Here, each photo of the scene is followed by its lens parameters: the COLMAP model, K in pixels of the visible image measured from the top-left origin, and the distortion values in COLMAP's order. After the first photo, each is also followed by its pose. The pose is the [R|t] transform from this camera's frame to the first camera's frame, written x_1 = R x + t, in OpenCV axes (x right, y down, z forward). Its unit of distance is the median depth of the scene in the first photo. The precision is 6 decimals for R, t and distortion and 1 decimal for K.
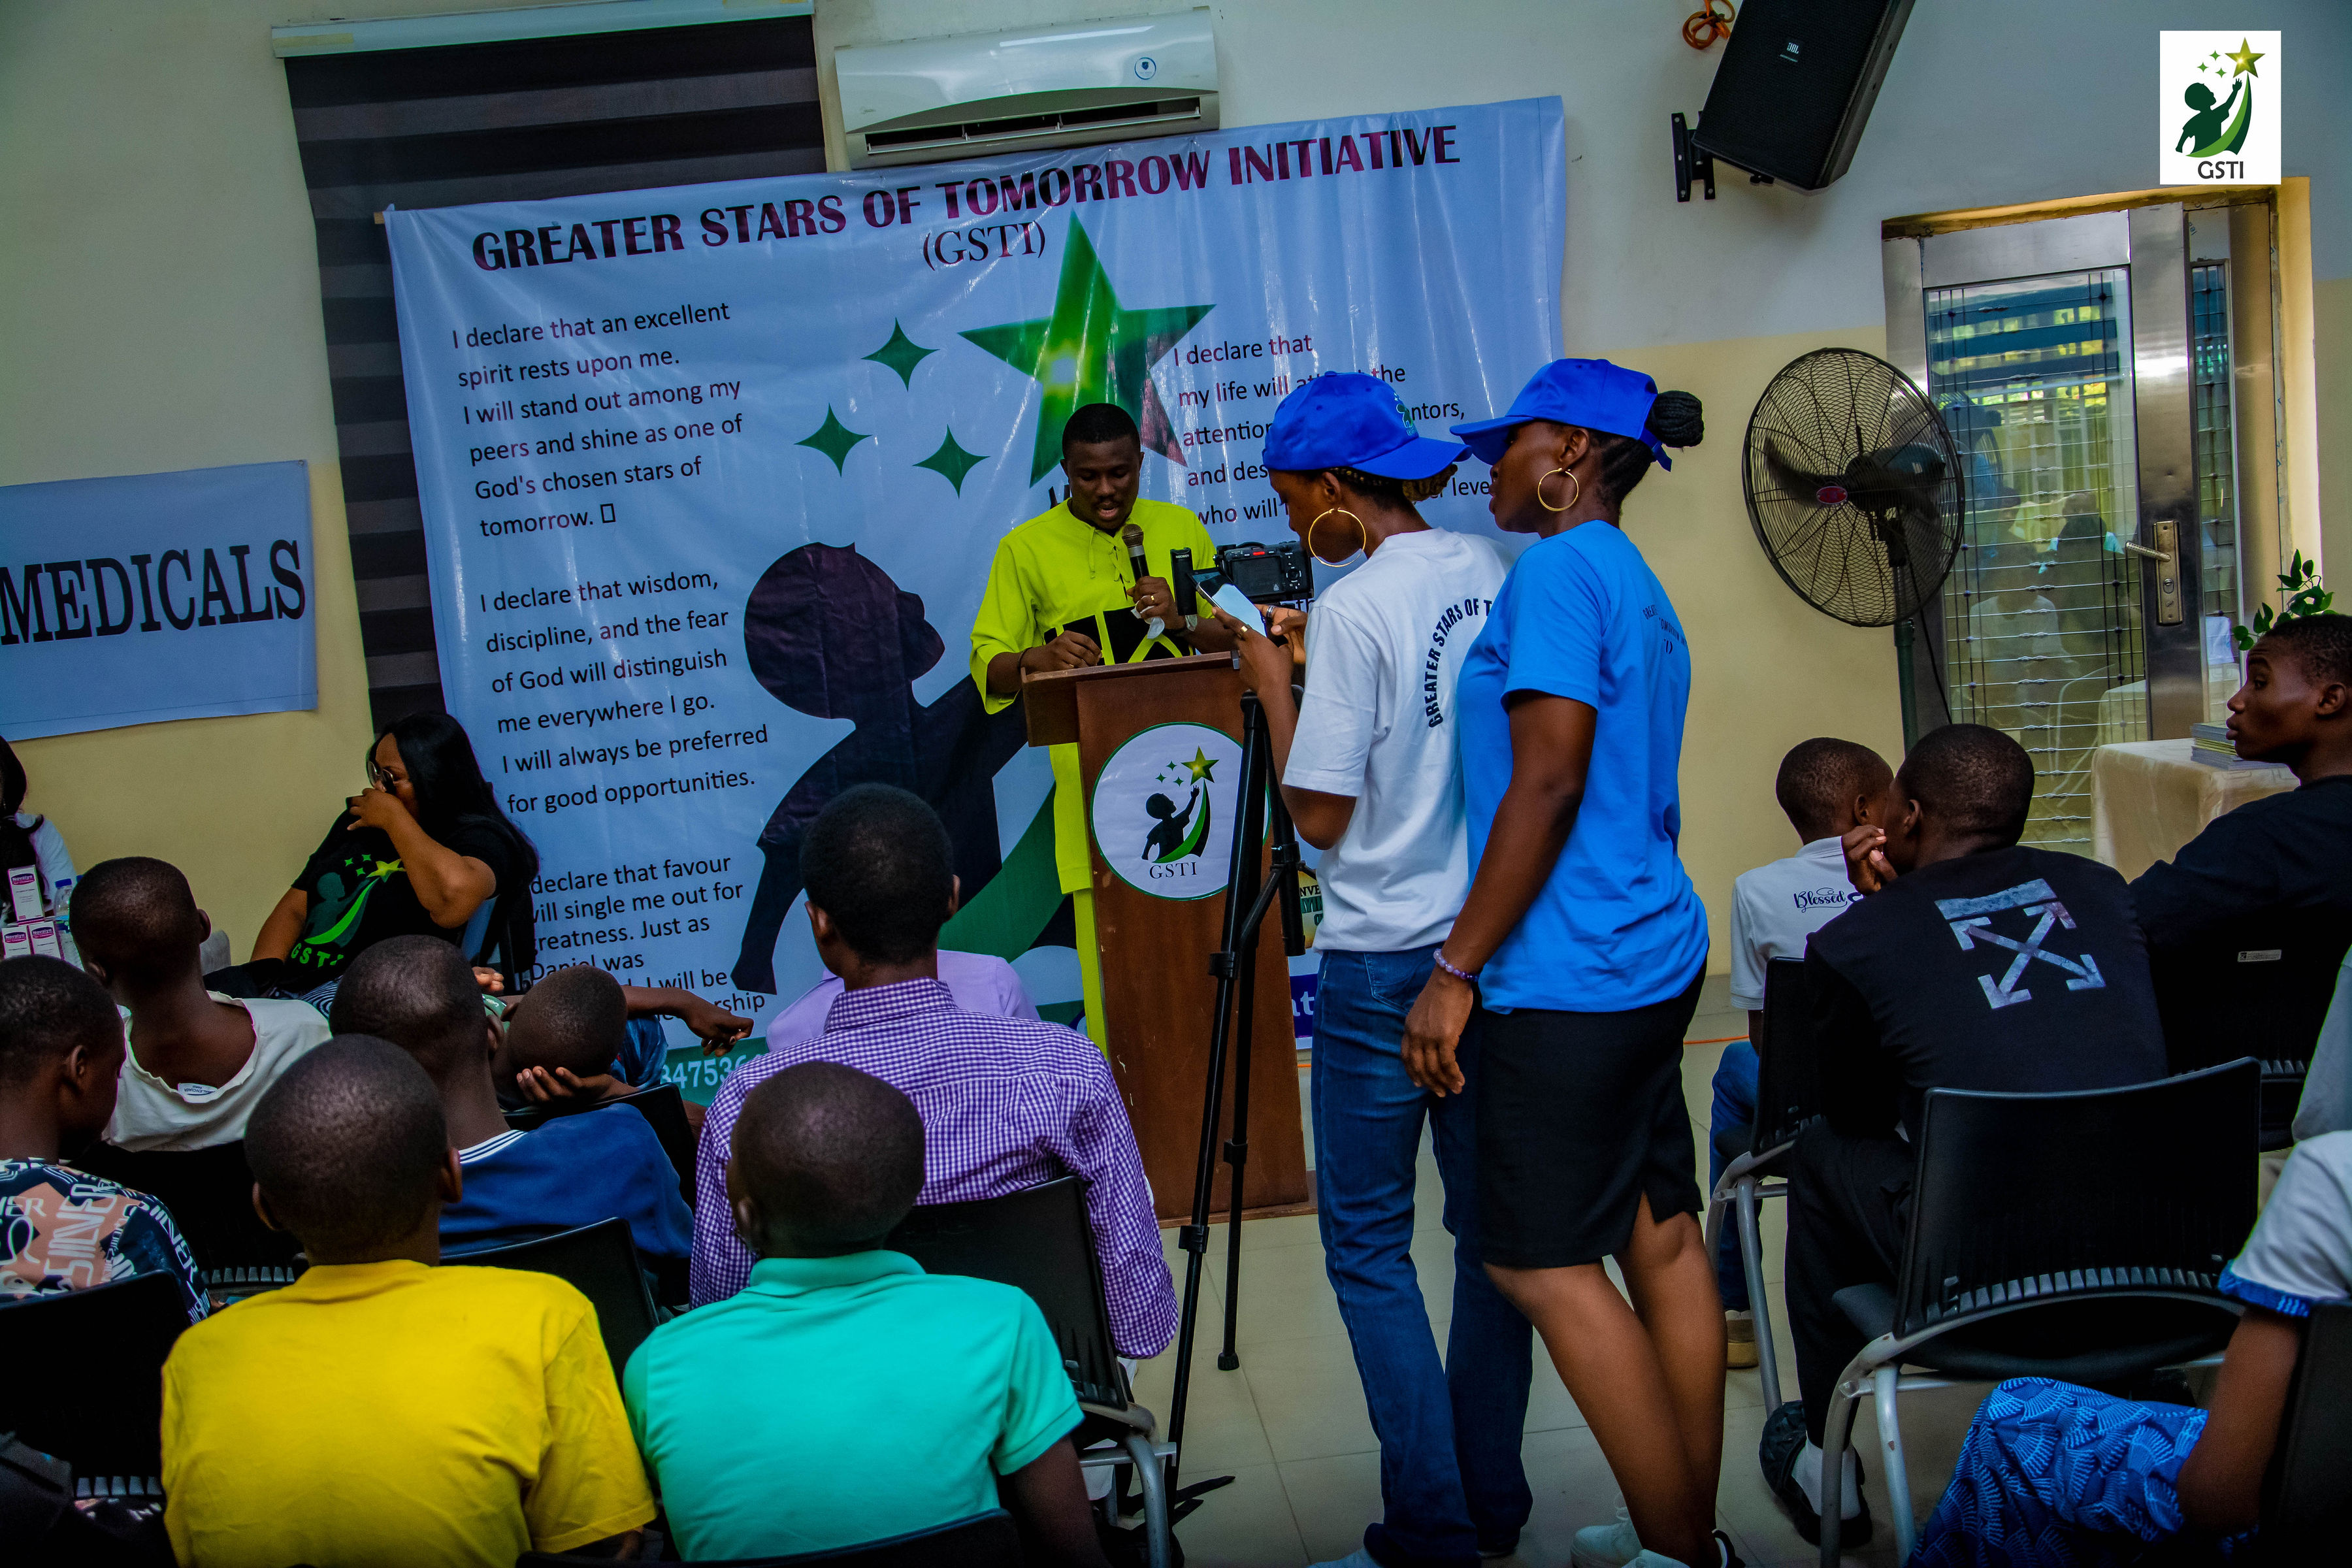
lens RADIAL K [[2513.5, 0, 1153.1], [0, 2513.5, 752.0], [0, 0, 1]] dist [0.045306, 0.000000]
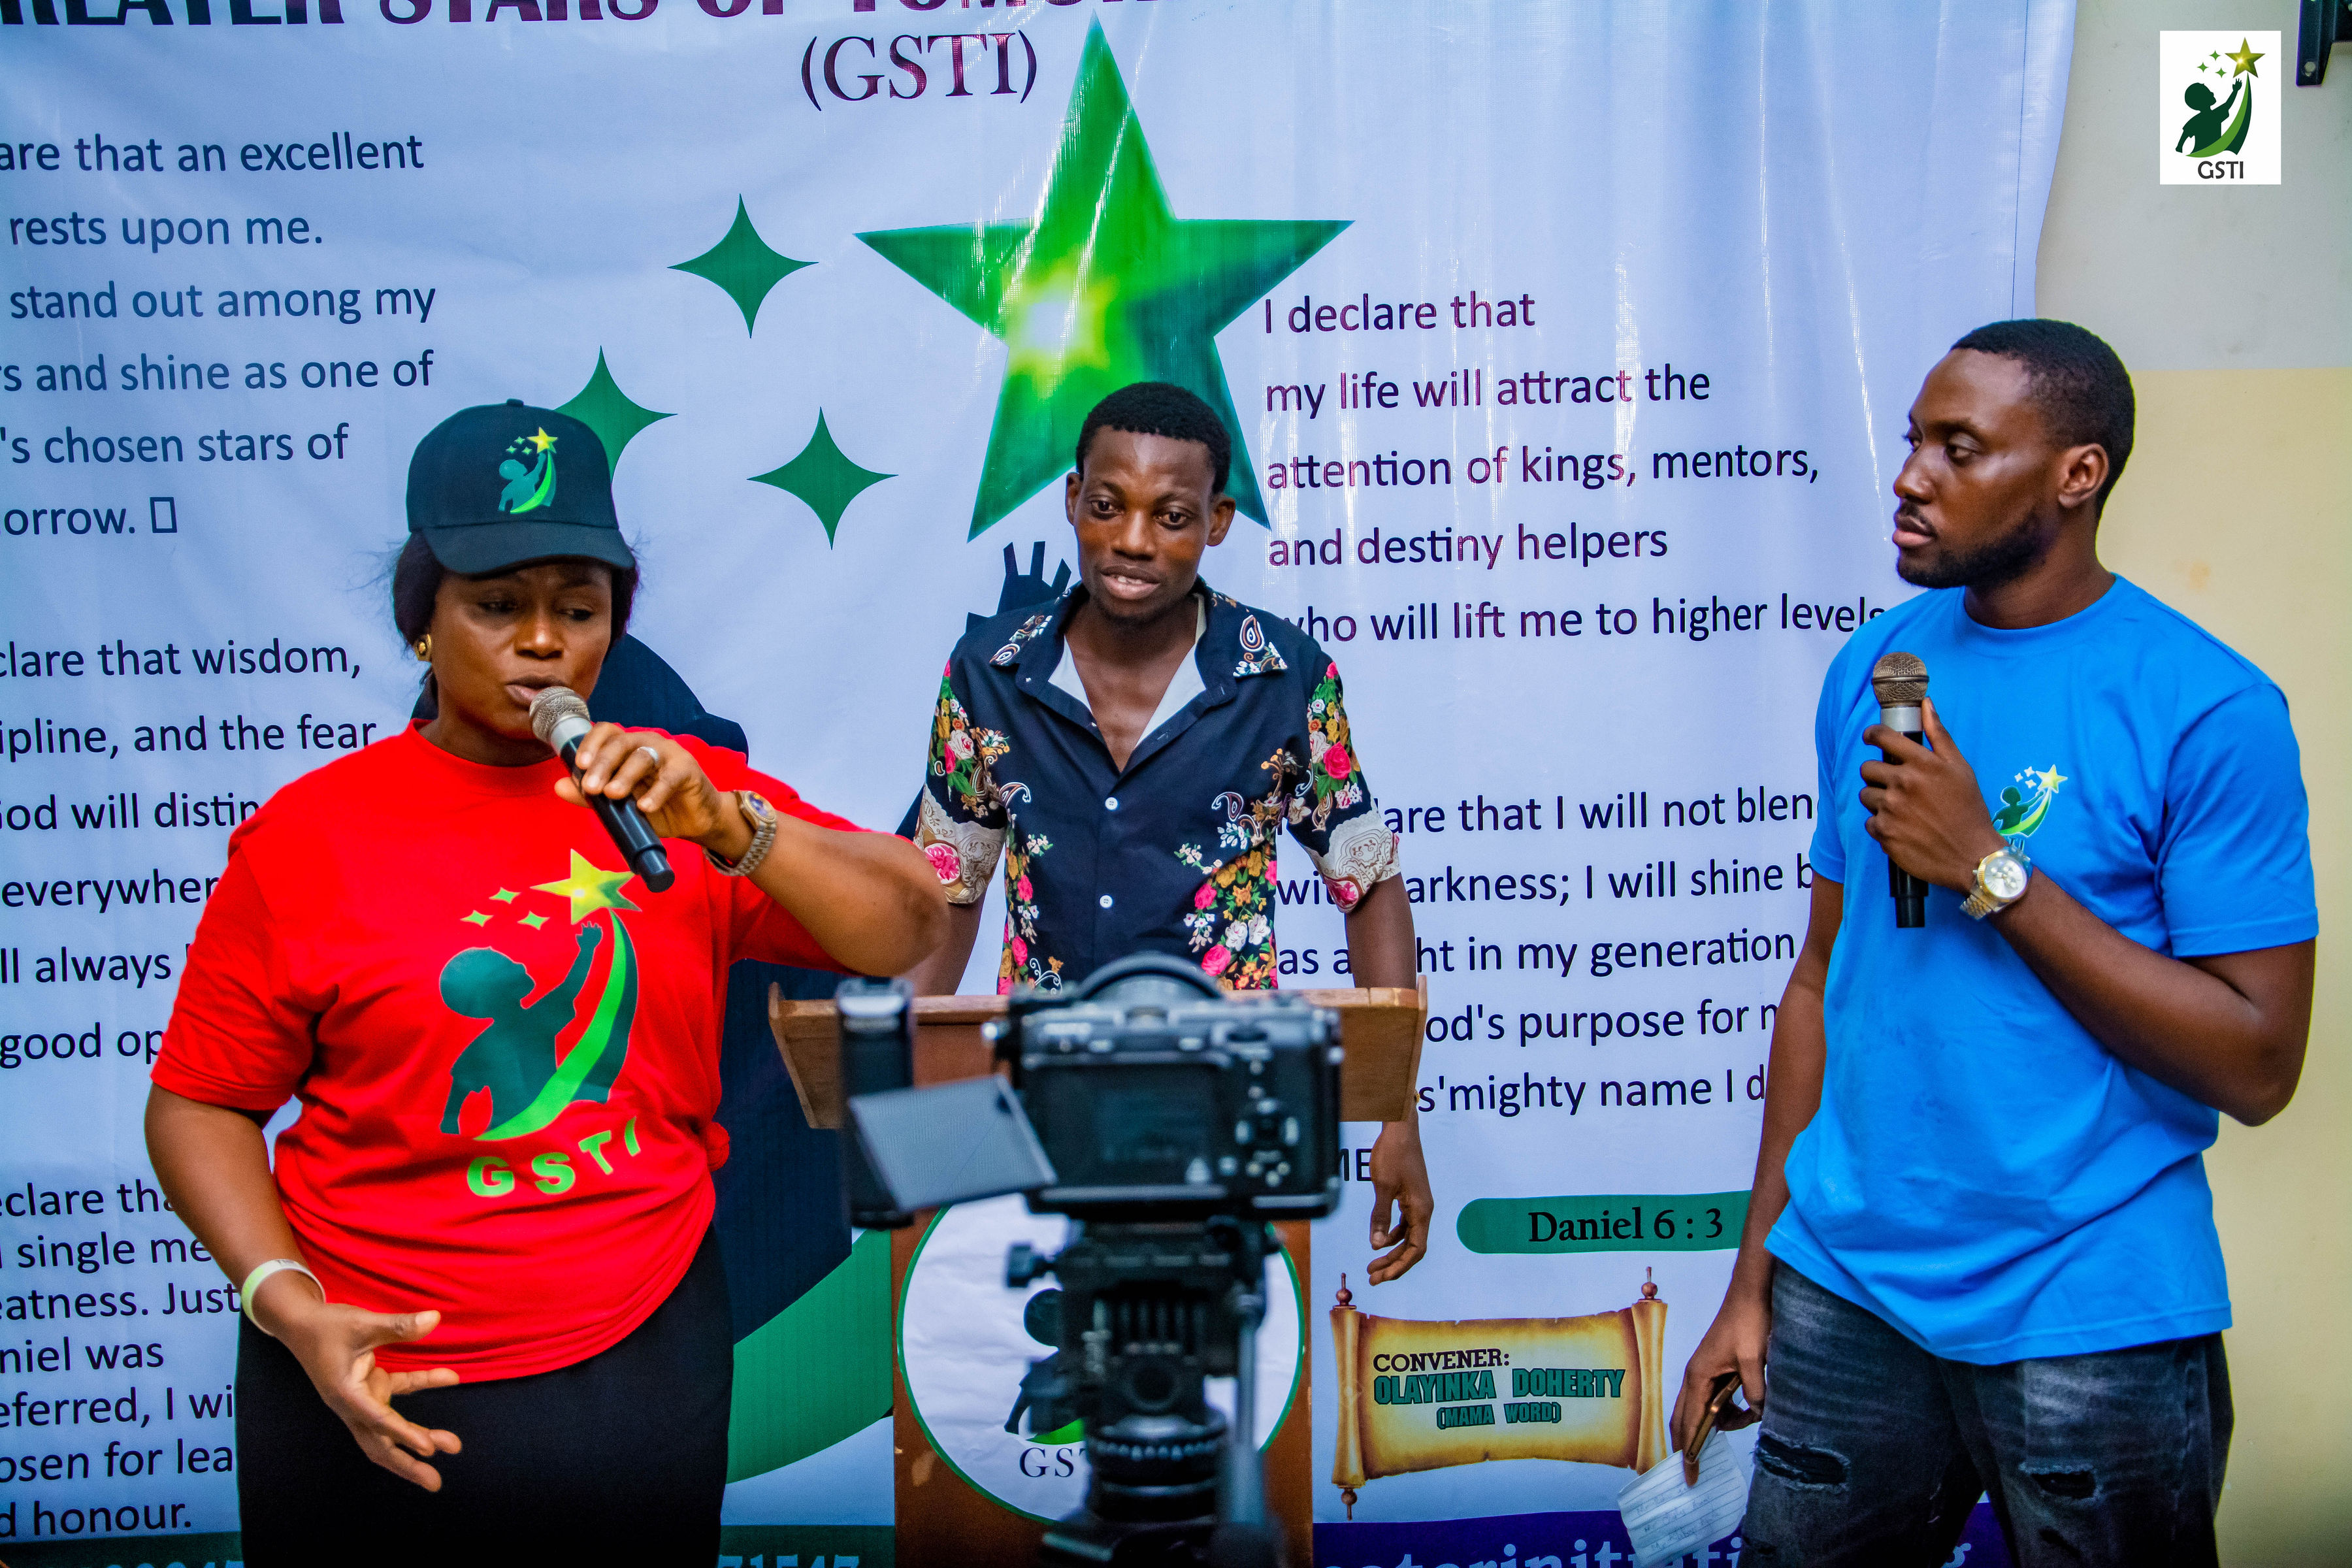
lens RADIAL K [[3109.0, 0, 1148.4], [0, 3109.0, 778.7], [0, 0, 1]] dist [0.156106, 0.000000]
pose [[0.993664, 0.094621, -0.060648, 0.032707], [-0.095197, 0.995436, -0.006678, -0.055643], [0.059739, 0.012409, 0.998137, 0.359110]]
